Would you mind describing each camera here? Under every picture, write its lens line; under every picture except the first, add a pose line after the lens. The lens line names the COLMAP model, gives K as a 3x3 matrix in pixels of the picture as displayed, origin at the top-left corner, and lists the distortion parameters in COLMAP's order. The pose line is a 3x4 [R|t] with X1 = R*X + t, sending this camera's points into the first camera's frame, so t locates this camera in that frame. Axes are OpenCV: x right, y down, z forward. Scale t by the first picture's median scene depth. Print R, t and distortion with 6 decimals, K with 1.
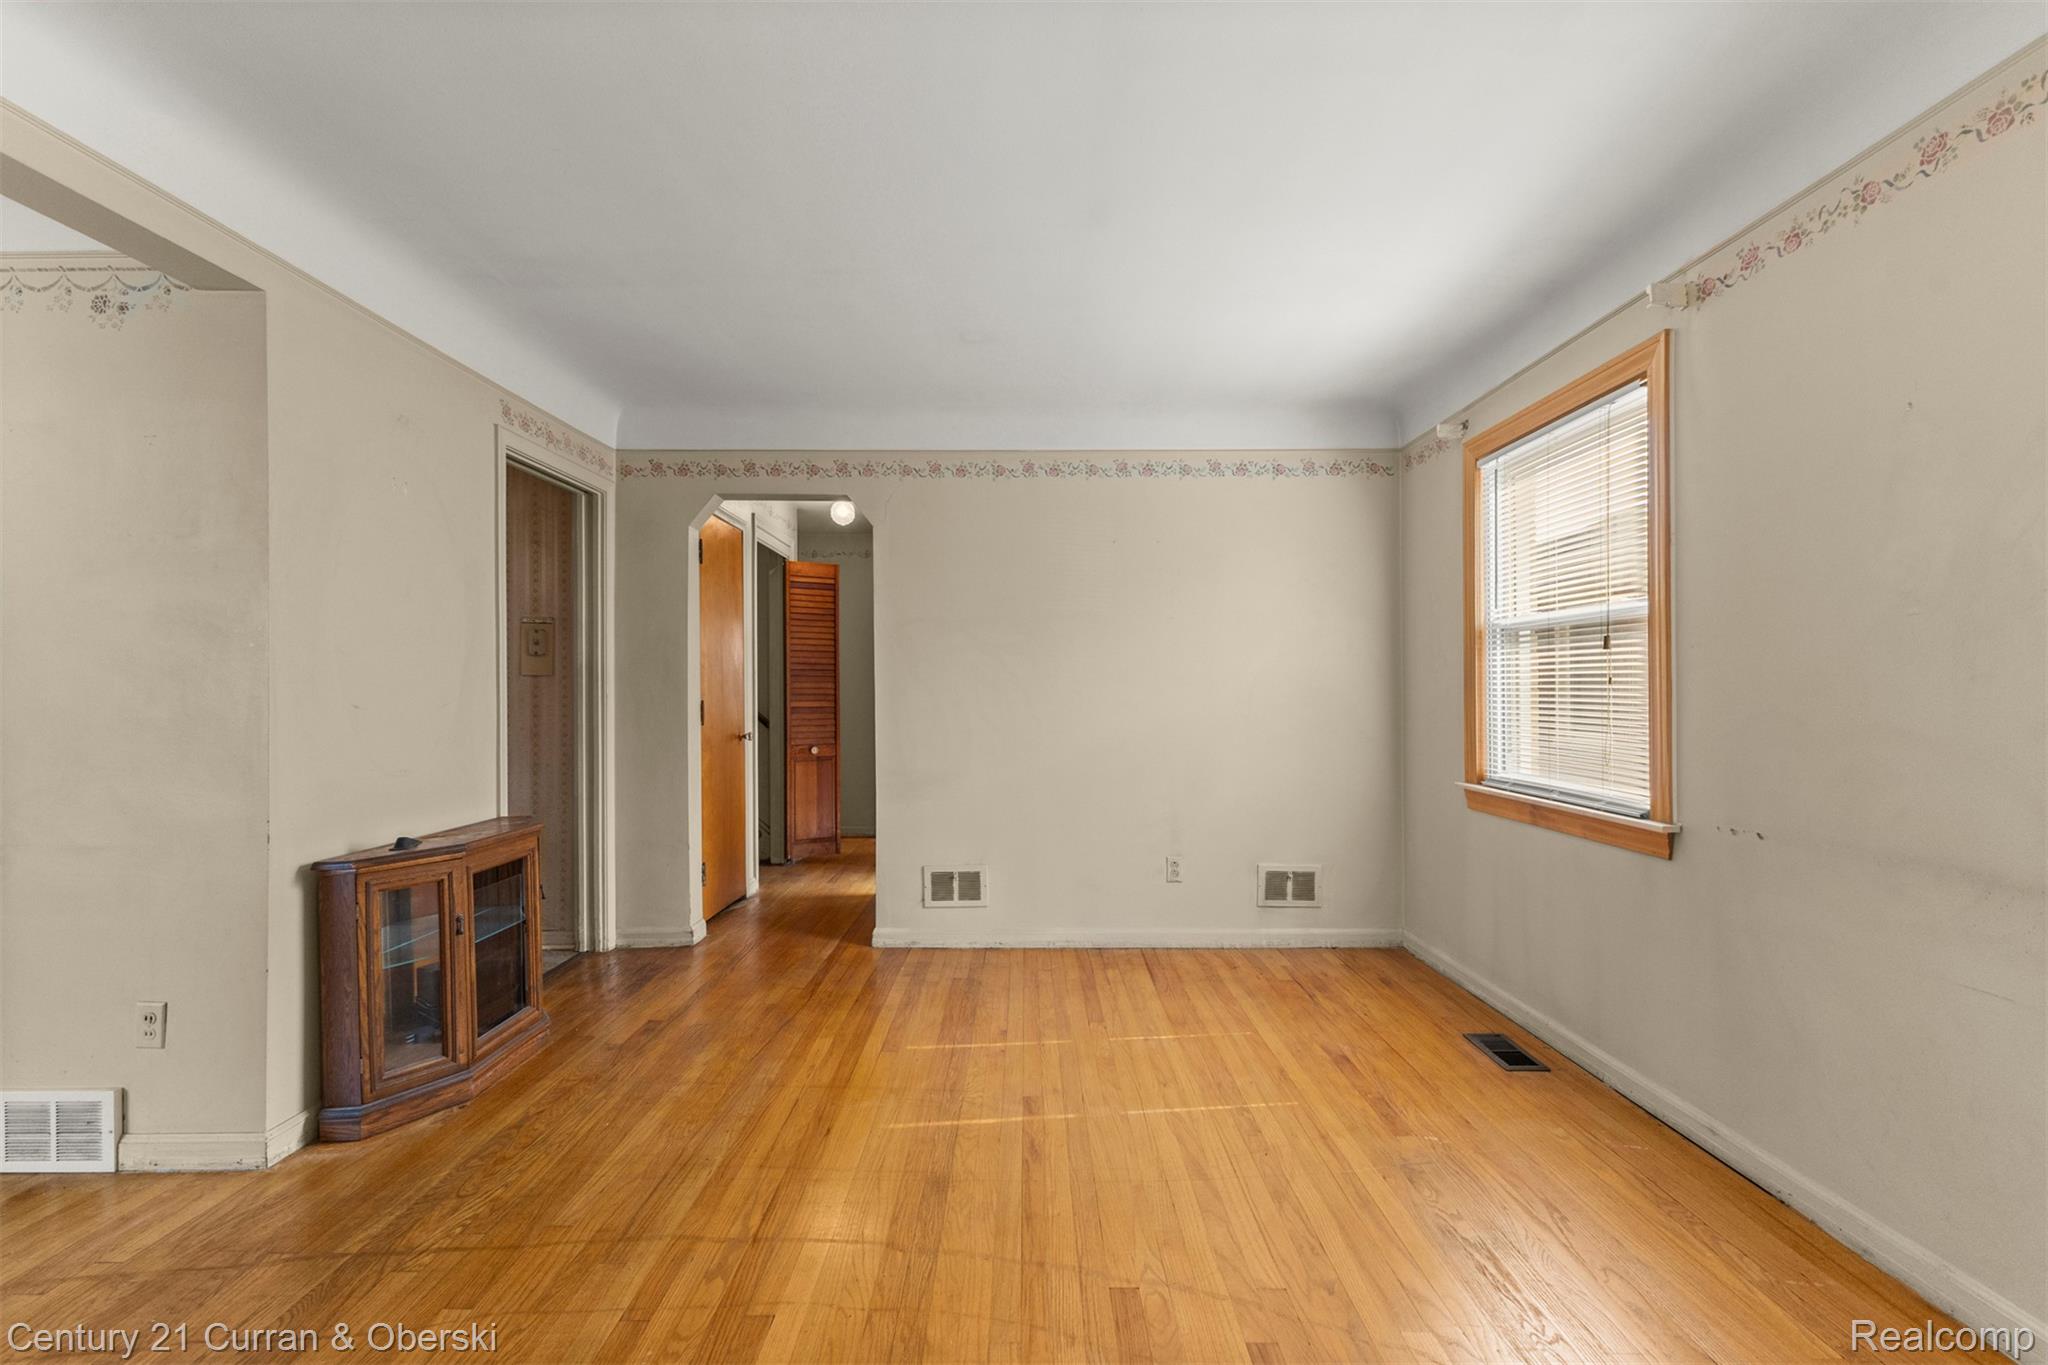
lens RADIAL K [[884.0, 0, 1025.6], [0, 884.0, 692.1], [0, 0, 1]] dist [0.003906, -0.000174]
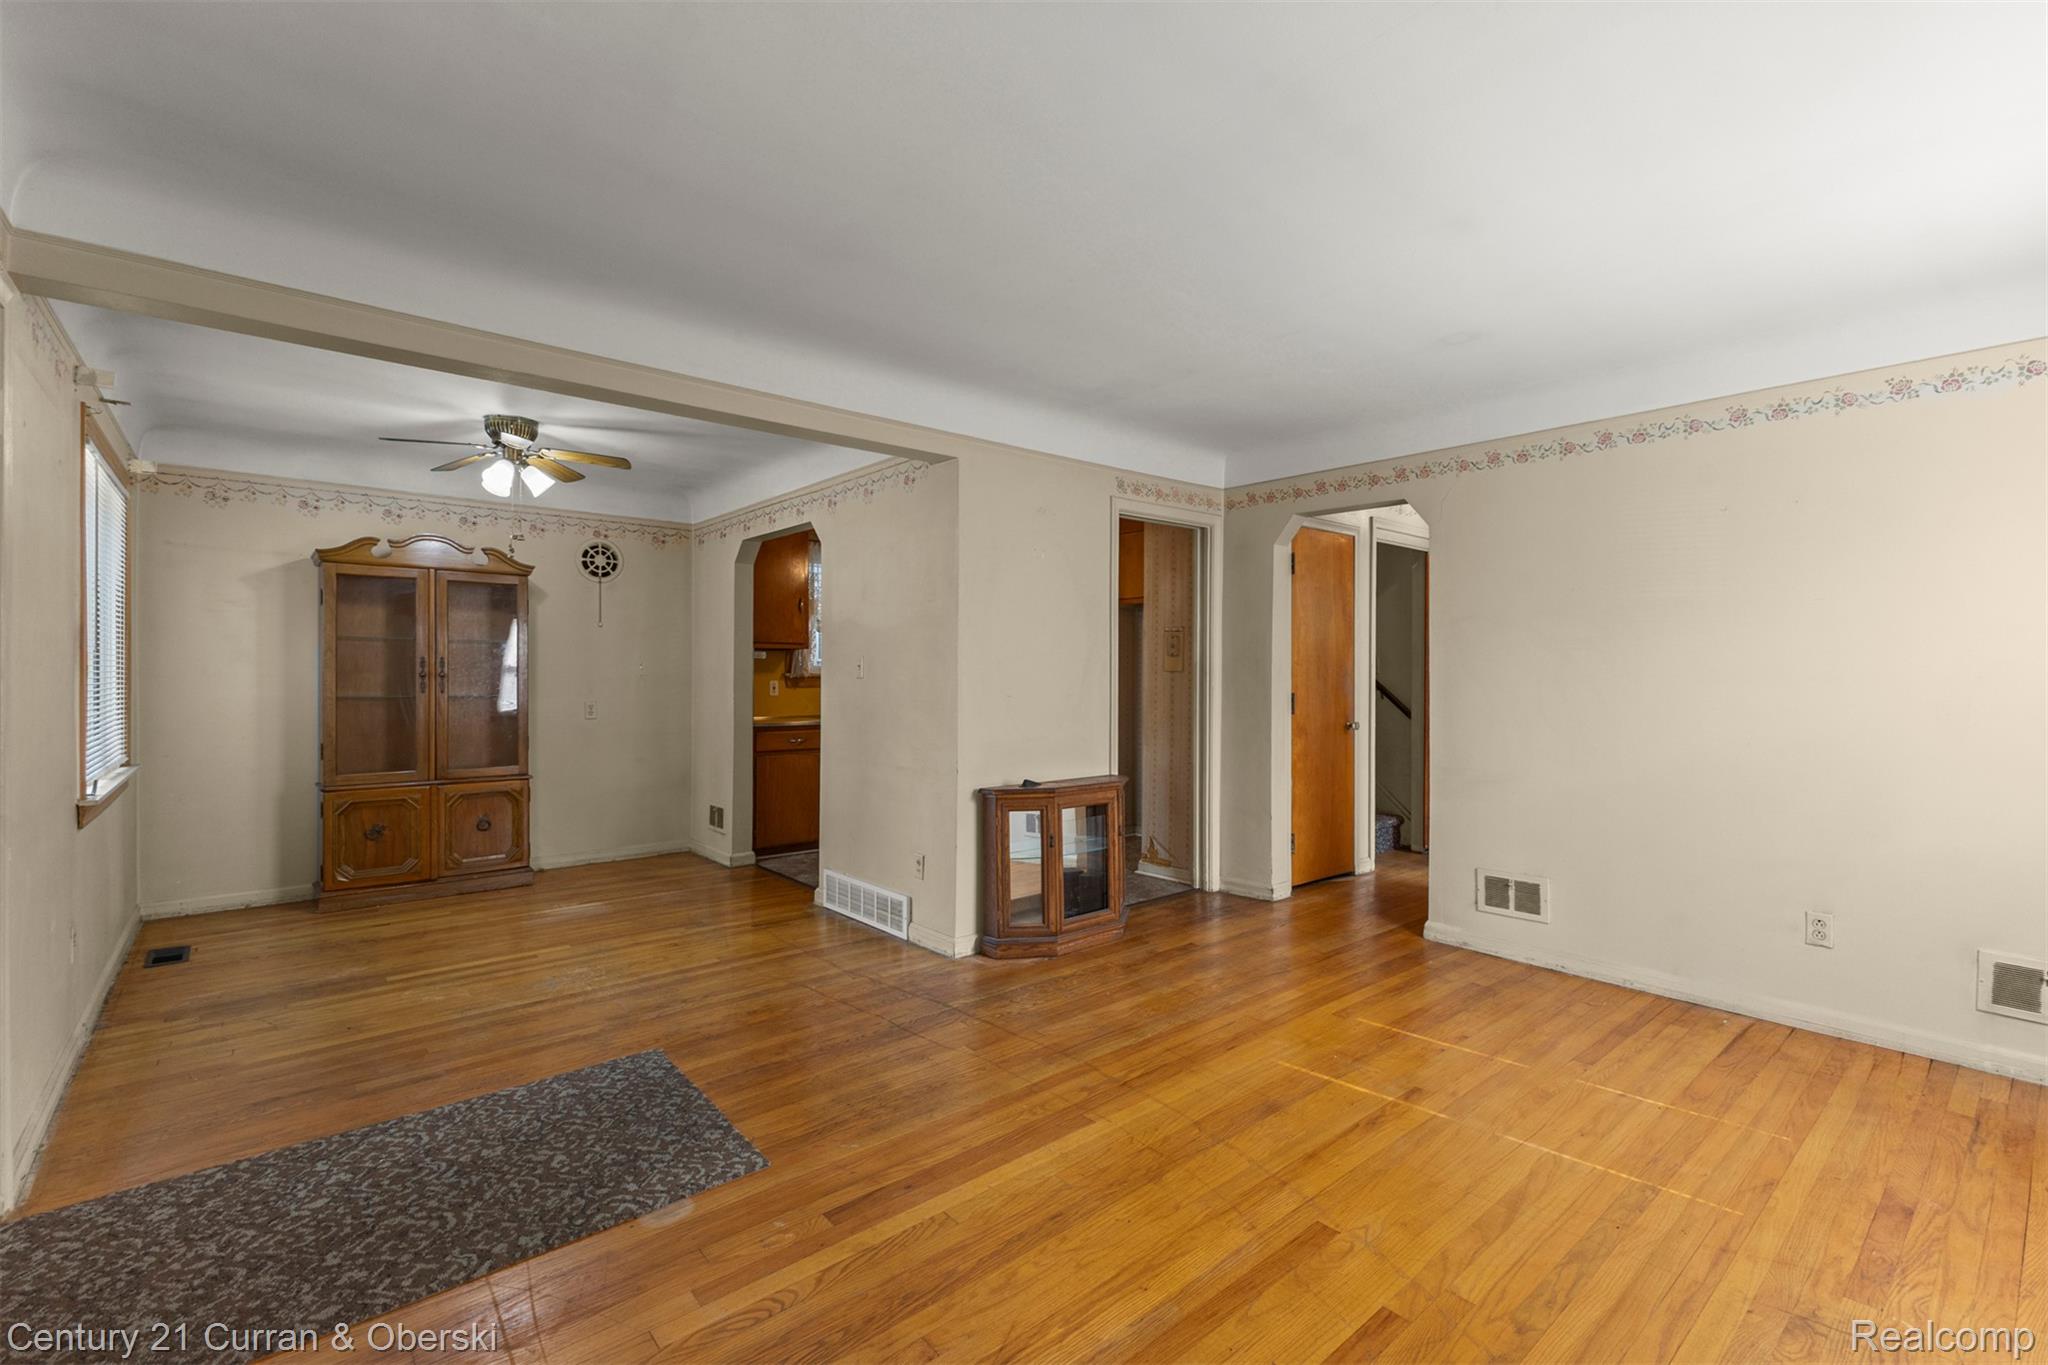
lens RADIAL K [[892.7, 0, 1026.1], [0, 892.7, 676.2], [0, 0, 1]] dist [0.009410, -0.002945]
pose [[0.649139, 0.008905, -0.760618, 0.376381], [-0.005714, 0.999960, 0.006831, -0.023079], [0.760649, -0.000088, 0.649164, -0.025919]]
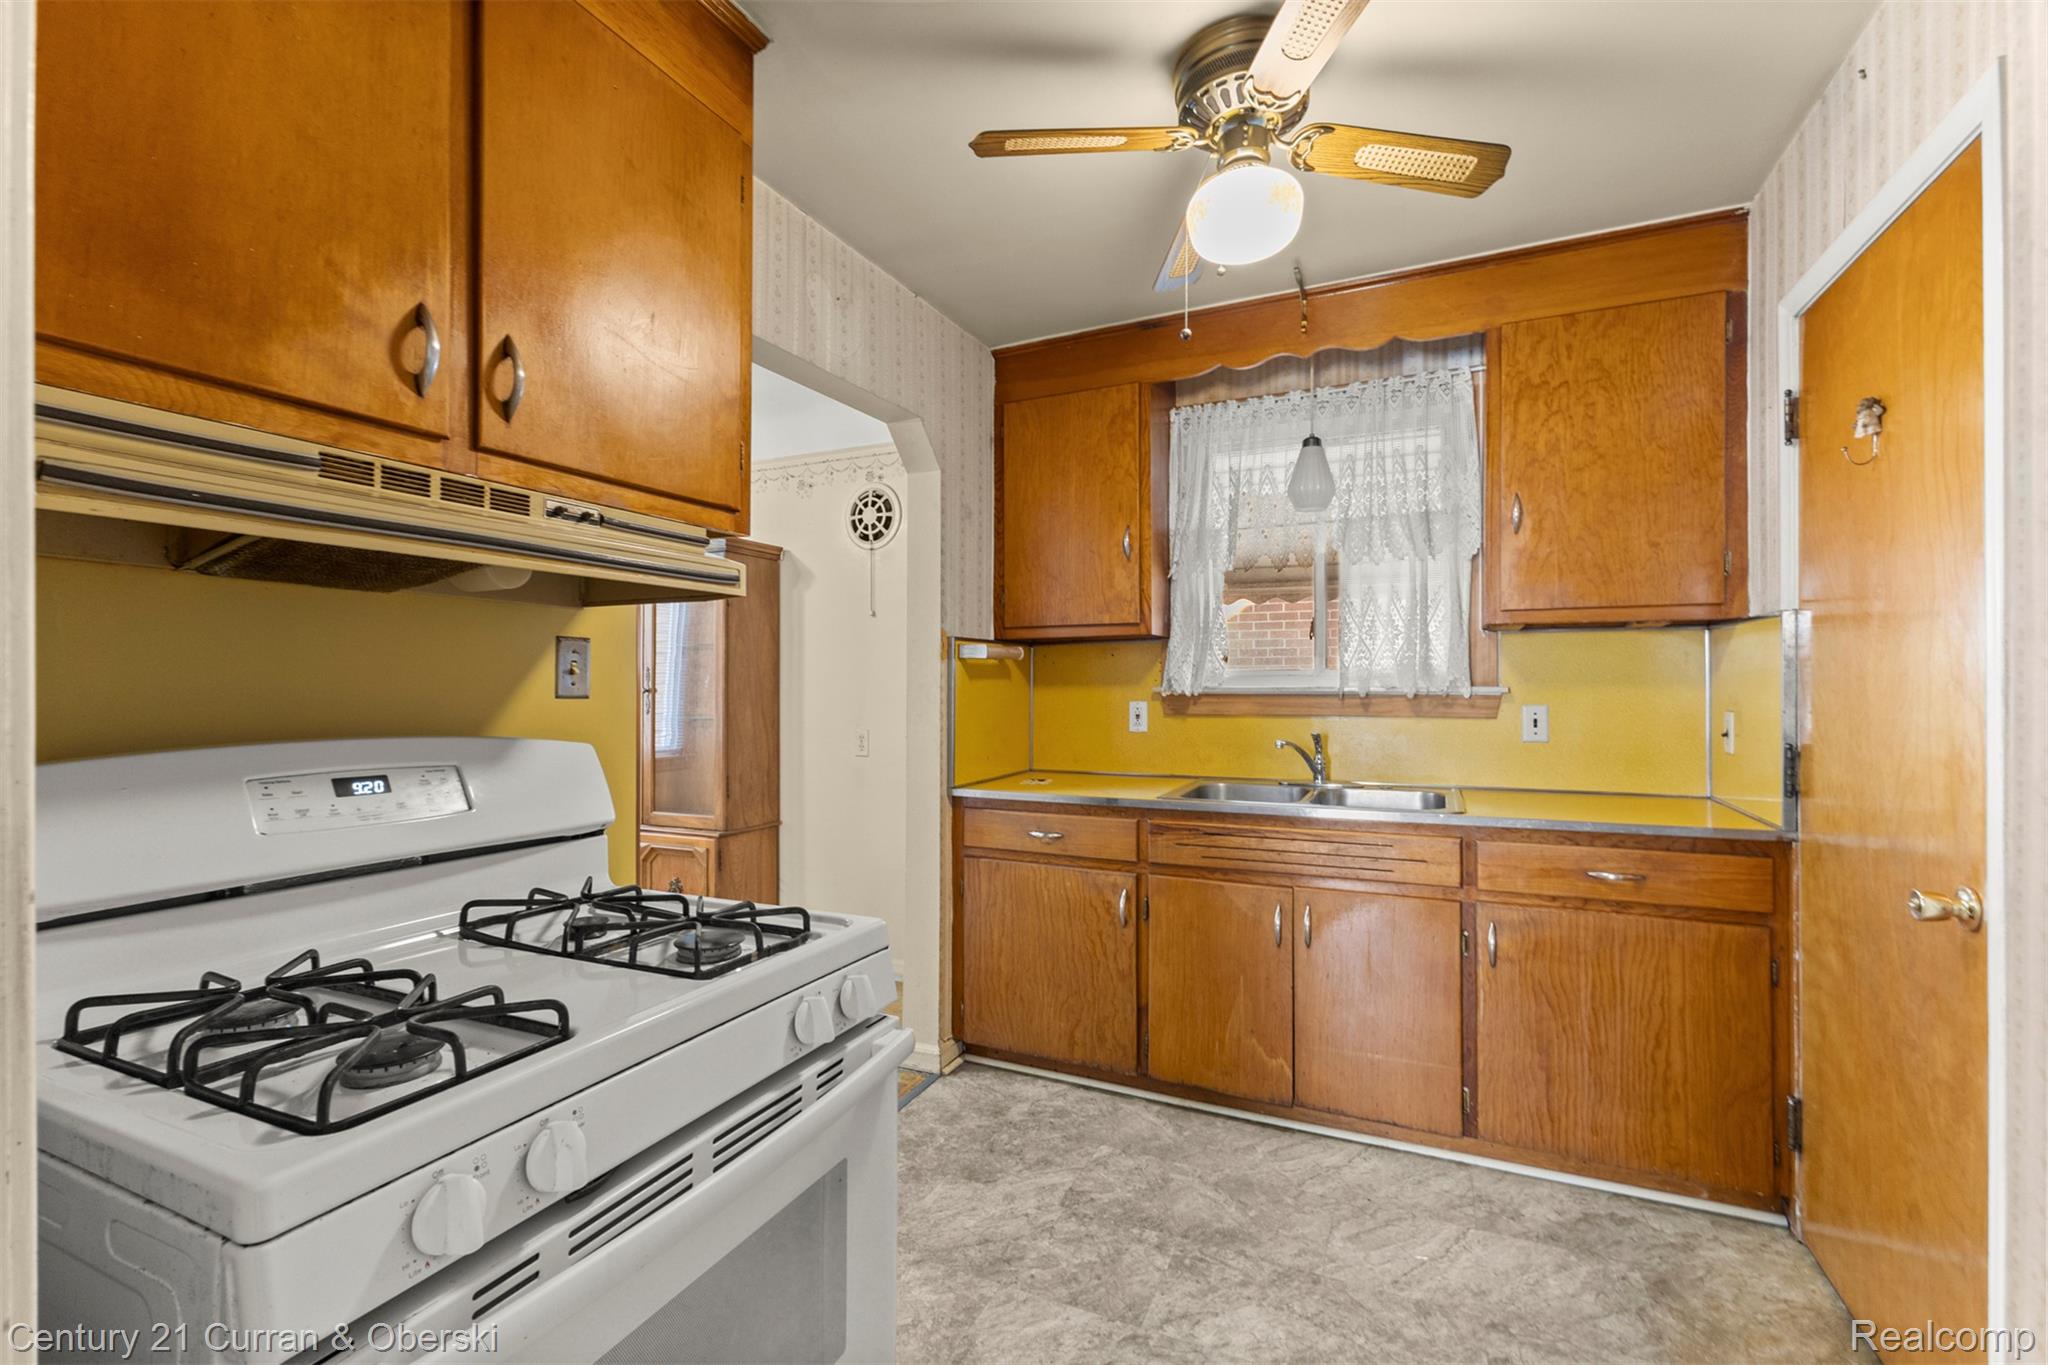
lens RADIAL K [[879.7, 0, 1024.0], [0, 879.7, 682.5], [0, 0, 1]] dist [0.010068, -0.002945]
pose [[-0.426809, 0.008697, -0.904300, -0.554604], [0.006551, 0.999957, 0.006524, -0.024705], [0.904318, -0.003140, -0.426848, 1.135155]]
